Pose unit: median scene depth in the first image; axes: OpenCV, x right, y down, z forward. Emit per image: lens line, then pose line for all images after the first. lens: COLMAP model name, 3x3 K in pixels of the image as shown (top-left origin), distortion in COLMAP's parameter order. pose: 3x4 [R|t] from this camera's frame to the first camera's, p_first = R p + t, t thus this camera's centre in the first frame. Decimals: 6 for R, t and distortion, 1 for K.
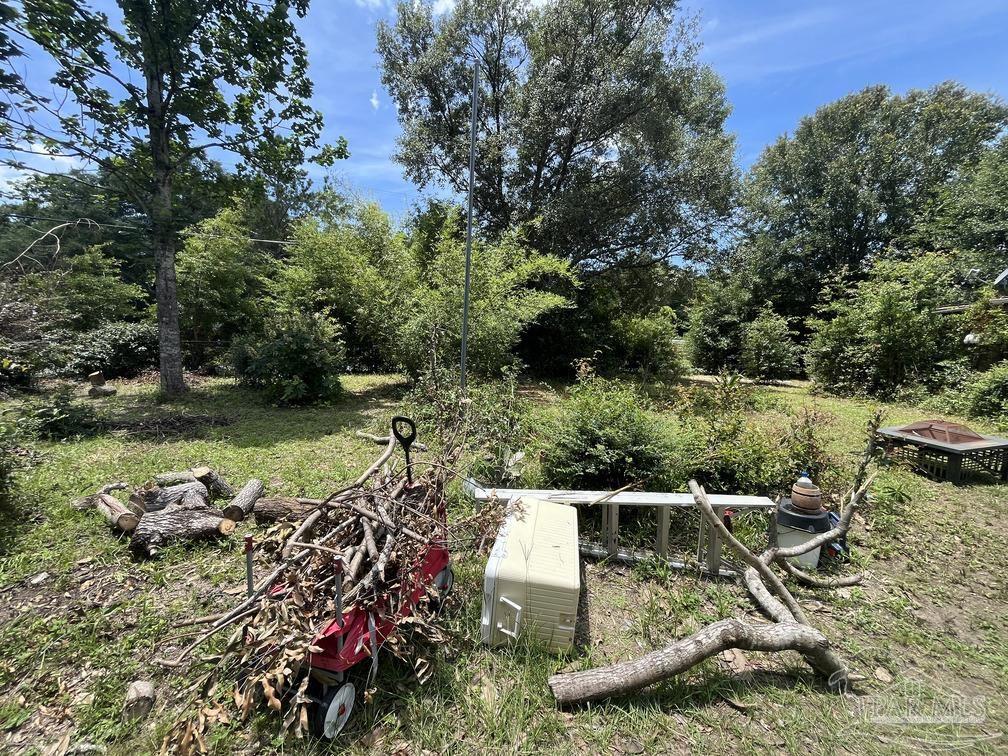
lens RADIAL K [[410.3, 0, 503.5], [0, 410.3, 376.5], [0, 0, 1]] dist [-0.000780, -0.000634]
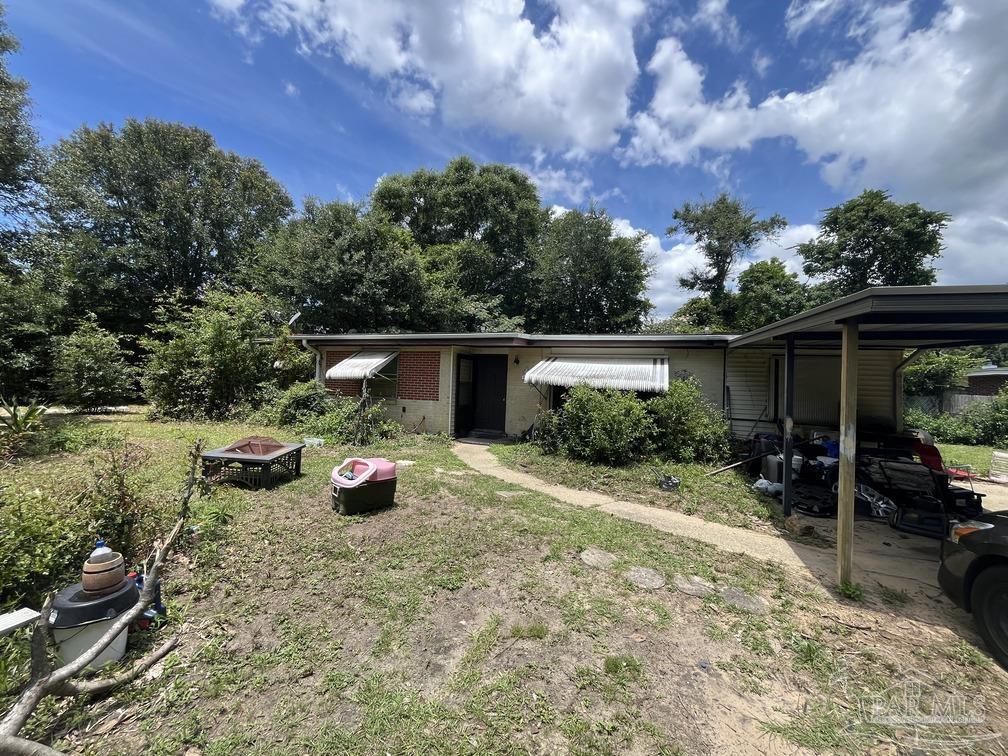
lens RADIAL K [[410.3, 0, 504.8], [0, 410.3, 375.5], [0, 0, 1]] dist [-0.000780, -0.000634]
pose [[0.221592, -0.001341, 0.975139, 0.034319], [0.052613, 0.998559, -0.010582, -0.005983], [-0.973719, 0.053650, 0.221343, 0.017241]]
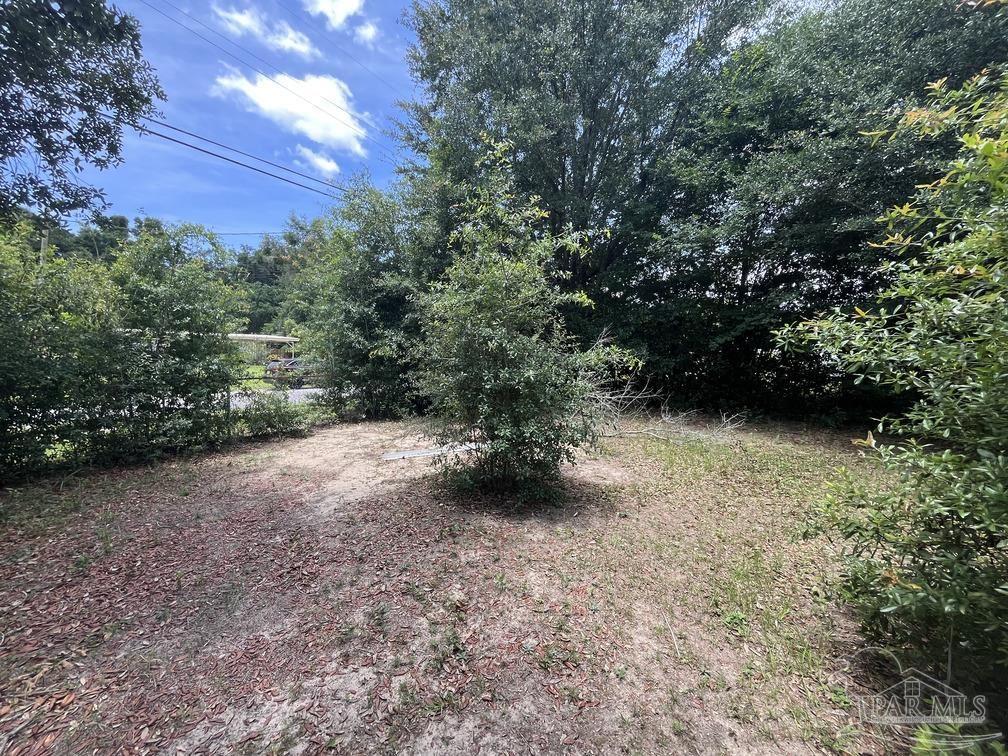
lens RADIAL K [[410.3, 0, 504.5], [0, 410.3, 378.1], [0, 0, 1]] dist [-0.000780, -0.000634]
pose [[0.784623, -0.073220, 0.615634, 0.664601], [0.074493, 0.996942, 0.023630, -0.085676], [-0.615481, 0.027320, 0.787678, 1.085477]]
